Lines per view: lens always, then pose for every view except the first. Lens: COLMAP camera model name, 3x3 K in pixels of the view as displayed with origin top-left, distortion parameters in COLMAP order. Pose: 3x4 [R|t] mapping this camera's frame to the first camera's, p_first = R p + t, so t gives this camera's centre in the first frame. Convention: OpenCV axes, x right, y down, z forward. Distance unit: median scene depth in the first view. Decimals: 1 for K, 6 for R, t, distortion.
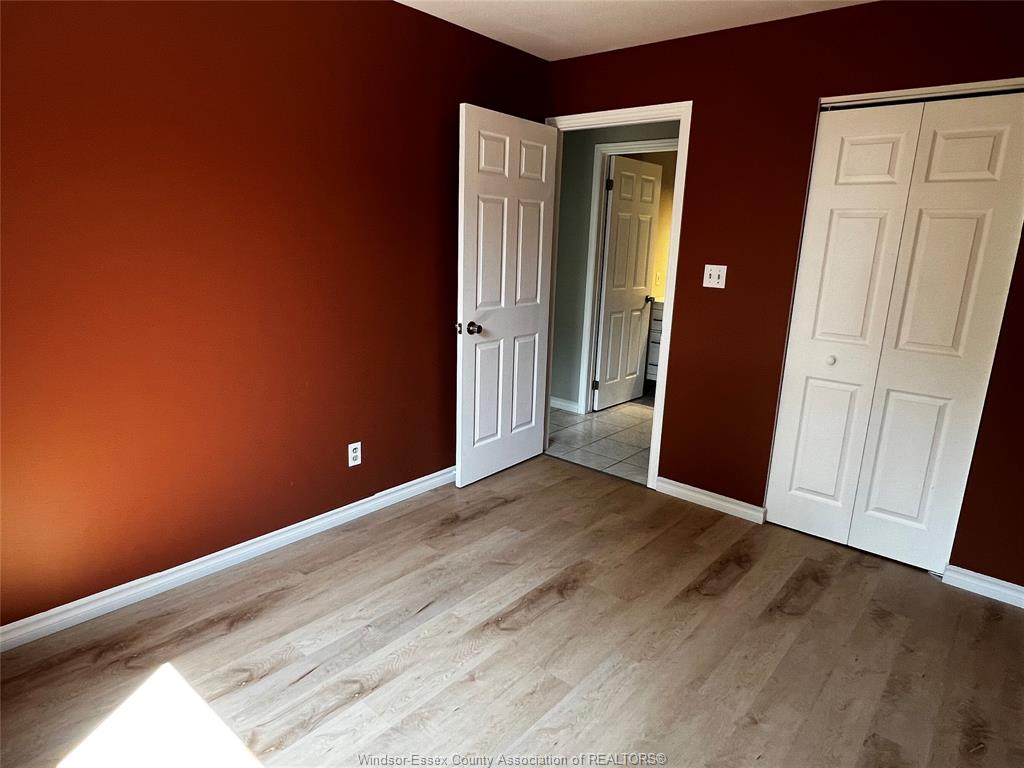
lens RADIAL K [[616.6, 0, 503.6], [0, 616.6, 388.6], [0, 0, 1]] dist [-0.002334, 0.000090]
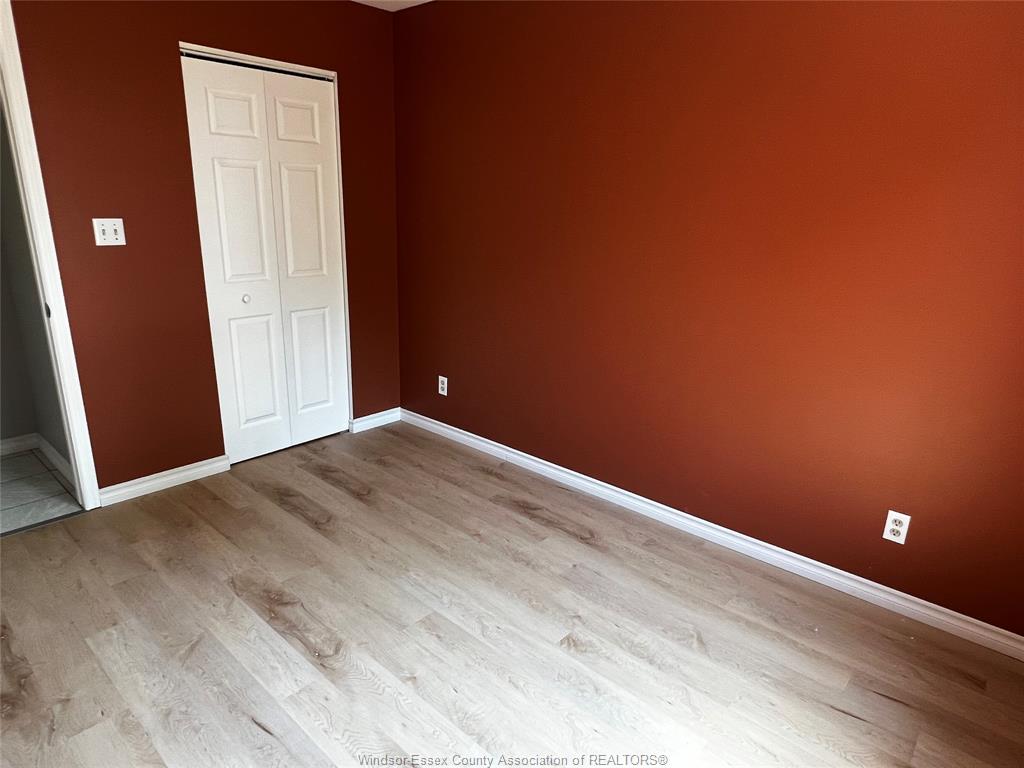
lens RADIAL K [[616.6, 0, 504.2], [0, 616.6, 385.1], [0, 0, 1]] dist [-0.002334, 0.000090]
pose [[0.021725, -0.321092, 0.946799, -0.646880], [0.213302, 0.926706, 0.309383, -0.169598], [-0.976745, 0.195233, 0.088622, 0.559595]]
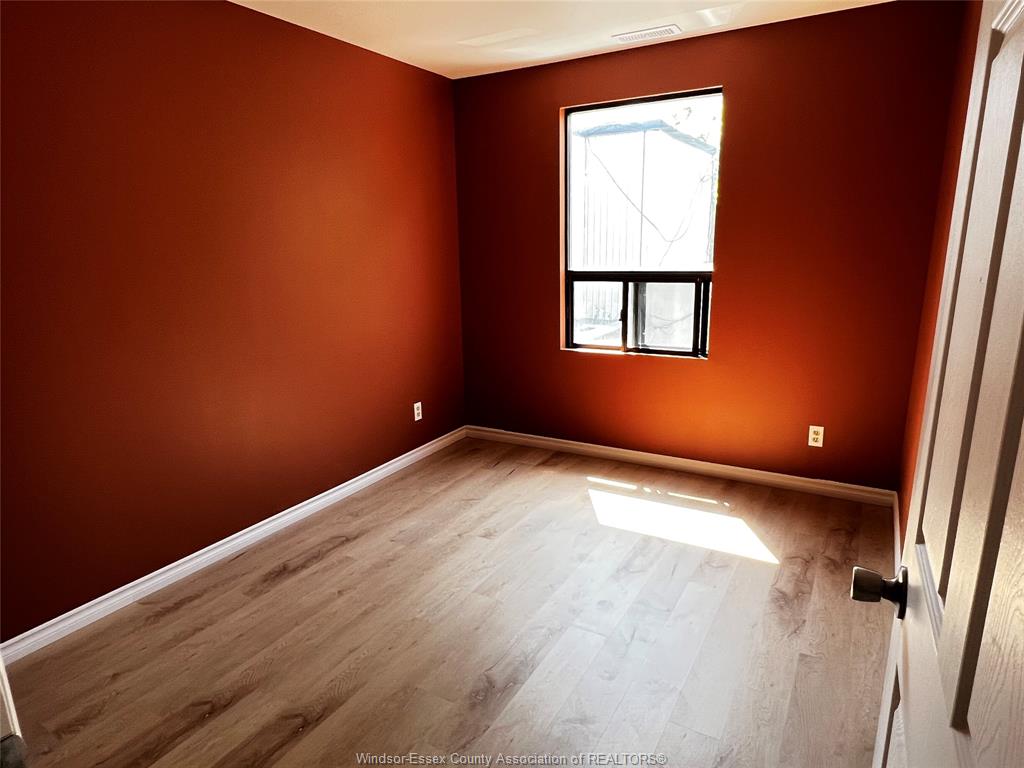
lens RADIAL K [[616.6, 0, 505.2], [0, 616.6, 387.5], [0, 0, 1]] dist [-0.002334, 0.000090]
pose [[-0.984825, 0.030300, -0.170883, 0.202081], [-0.051105, 0.890350, 0.452400, -0.376984], [0.165853, 0.454268, -0.875290, 1.549198]]
